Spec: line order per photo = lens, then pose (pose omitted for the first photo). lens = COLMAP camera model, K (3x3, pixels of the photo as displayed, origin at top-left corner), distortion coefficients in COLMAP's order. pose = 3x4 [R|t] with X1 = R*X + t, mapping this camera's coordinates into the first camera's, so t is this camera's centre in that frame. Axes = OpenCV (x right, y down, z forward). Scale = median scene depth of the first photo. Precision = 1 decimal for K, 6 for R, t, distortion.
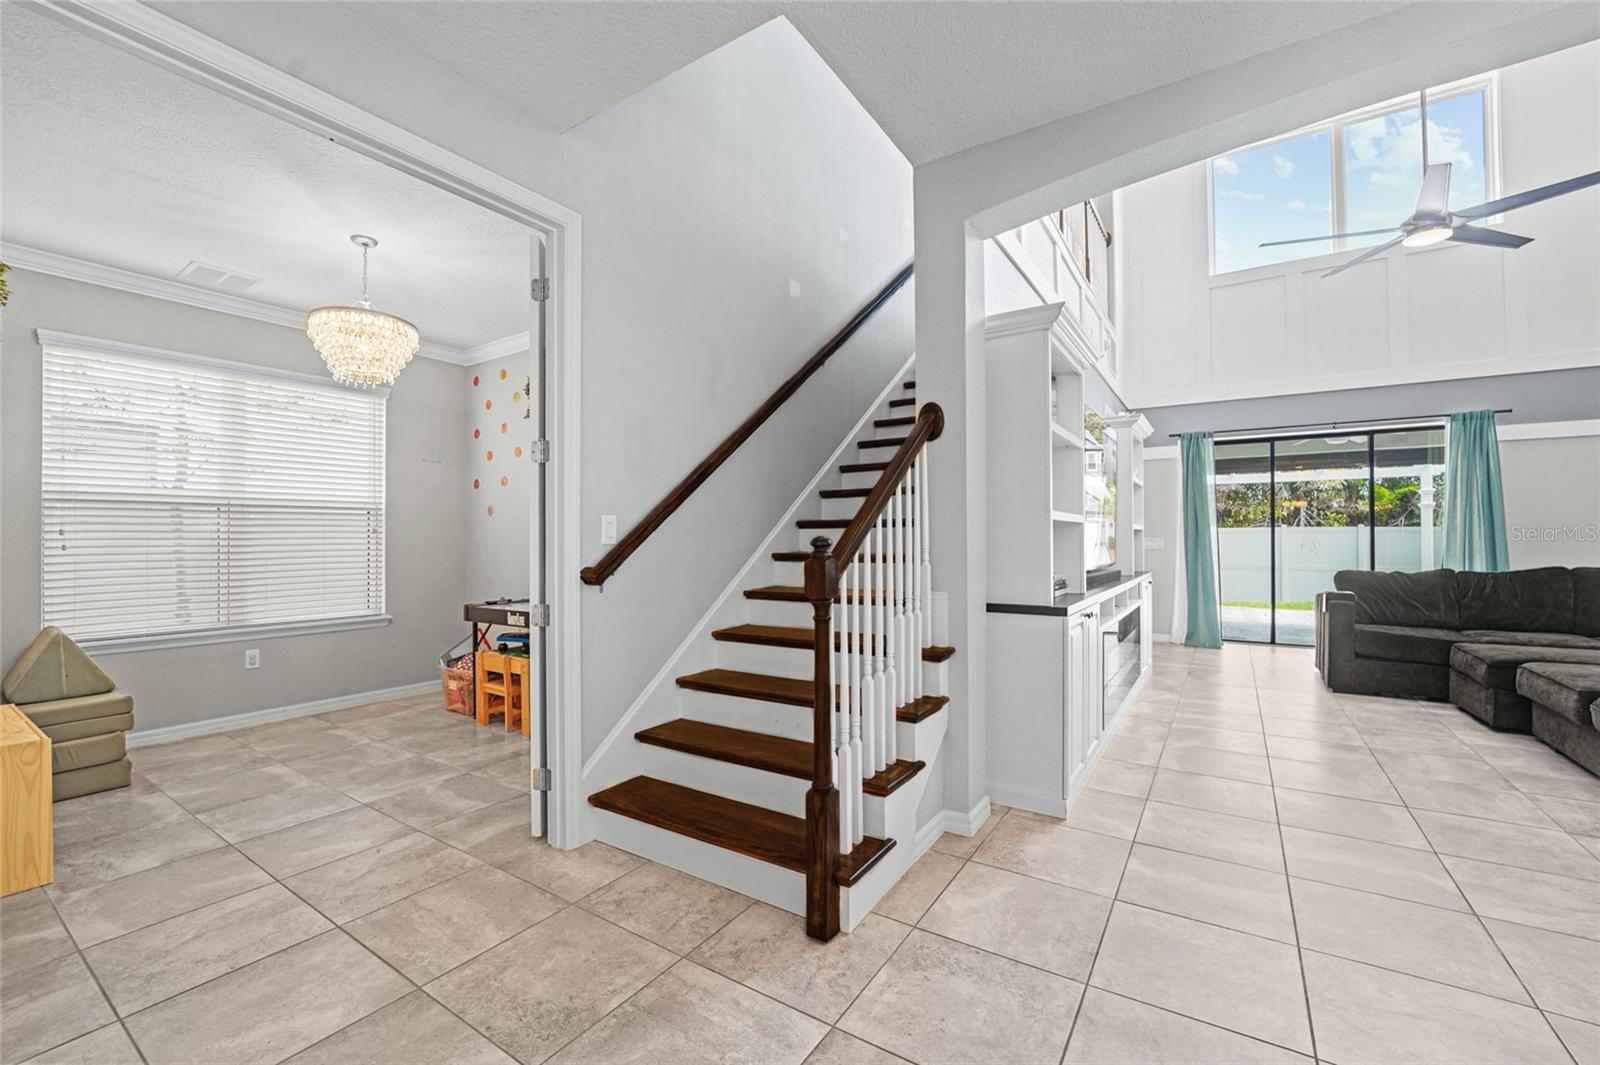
lens RADIAL K [[656.3, 0, 798.4], [0, 656.3, 537.9], [0, 0, 1]] dist [-0.022940, 0.000275]
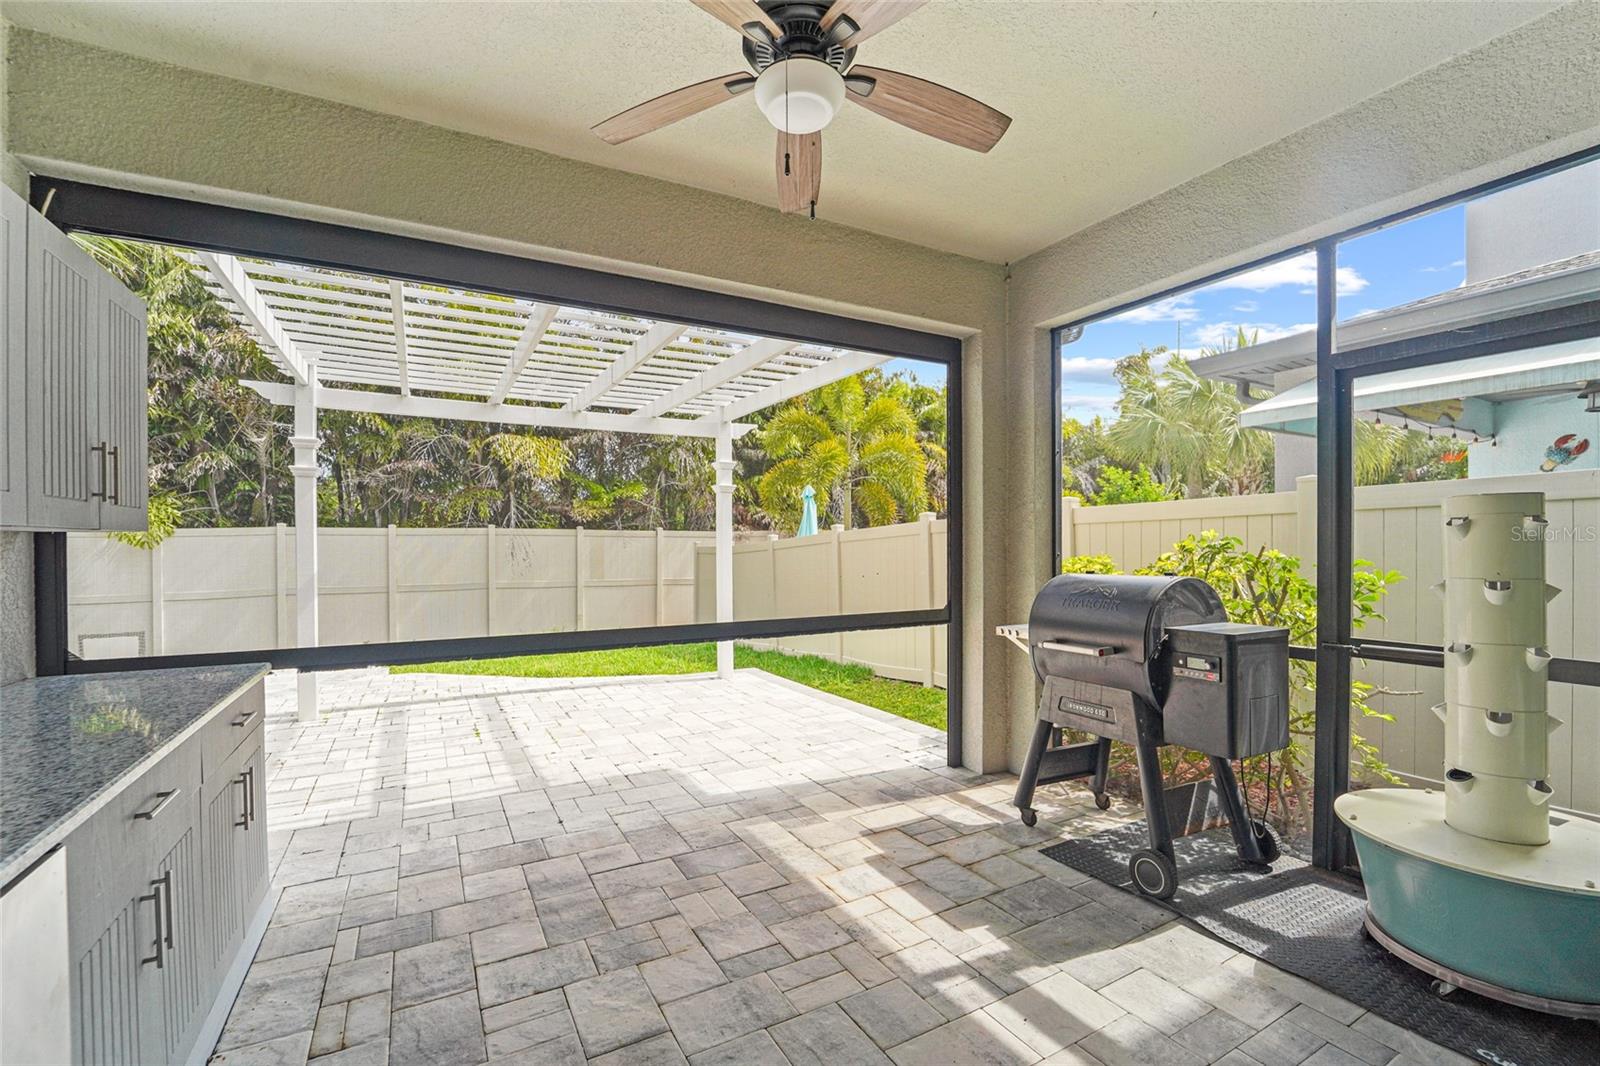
lens RADIAL K [[657.8, 0, 796.7], [0, 657.8, 552.5], [0, 0, 1]] dist [-0.023324, 0.000407]
pose [[0.463301, -0.010227, 0.886142, 1.144277], [-0.006182, 0.999872, 0.014772, -0.008880], [-0.886179, -0.012322, 0.463179, 1.620356]]
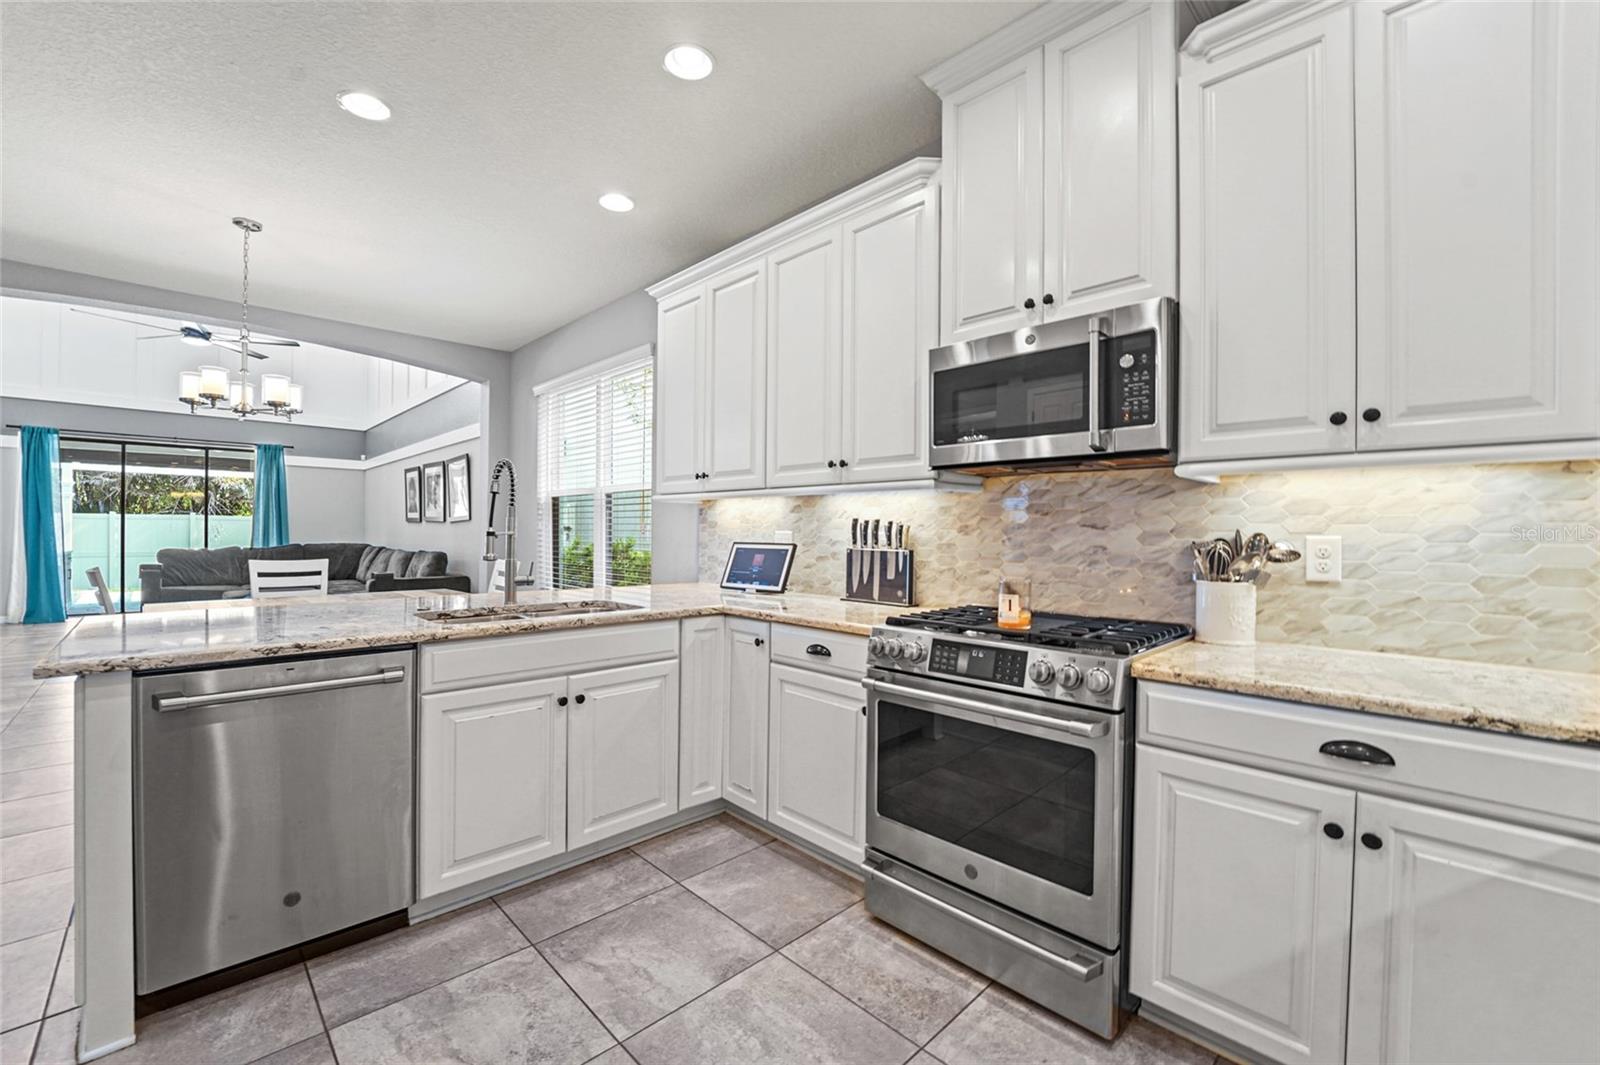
lens RADIAL K [[656.3, 0, 800.3], [0, 656.3, 533.8], [0, 0, 1]] dist [-0.022940, 0.000275]
pose [[0.212538, 0.001195, 0.977152, -0.261589], [-0.013497, 0.999907, 0.001713, -0.003003], [-0.977060, -0.013553, 0.212534, -0.789646]]
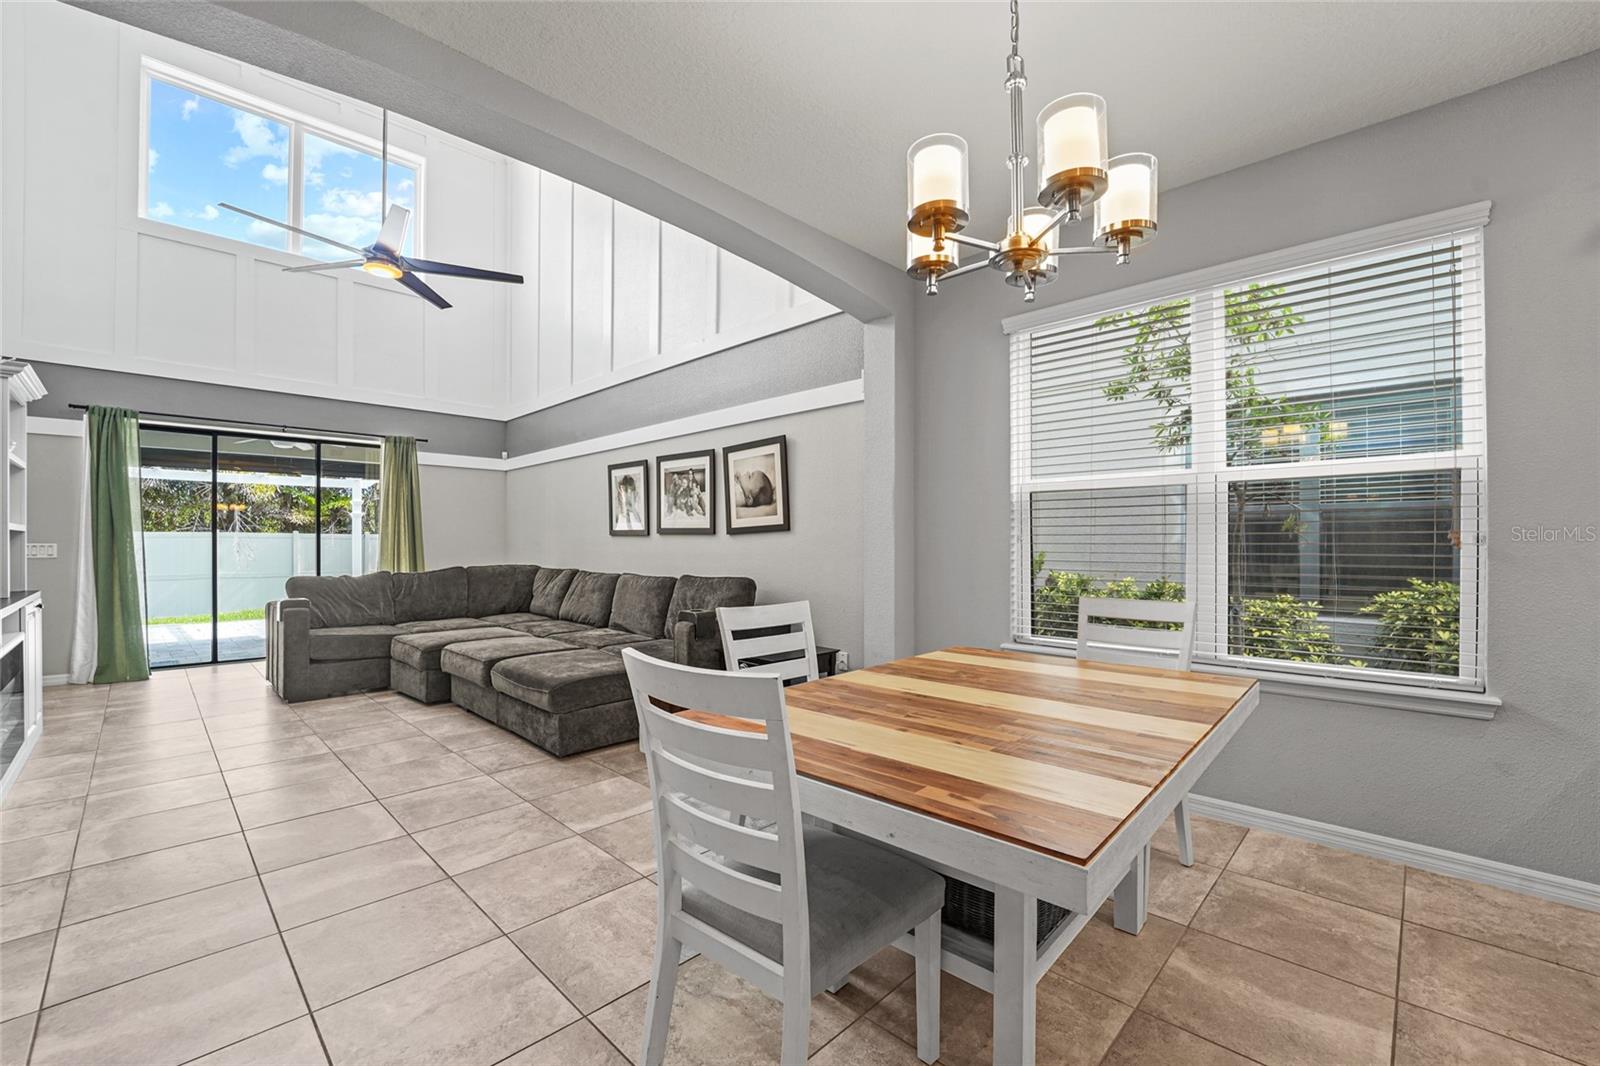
lens RADIAL K [[657.8, 0, 796.7], [0, 657.8, 543.8], [0, 0, 1]] dist [-0.023324, 0.000407]
pose [[0.188630, 0.002616, 0.982045, 0.021513], [-0.002401, 0.999995, -0.002202, 0.000395], [-0.982045, -0.001943, 0.188636, 0.080786]]
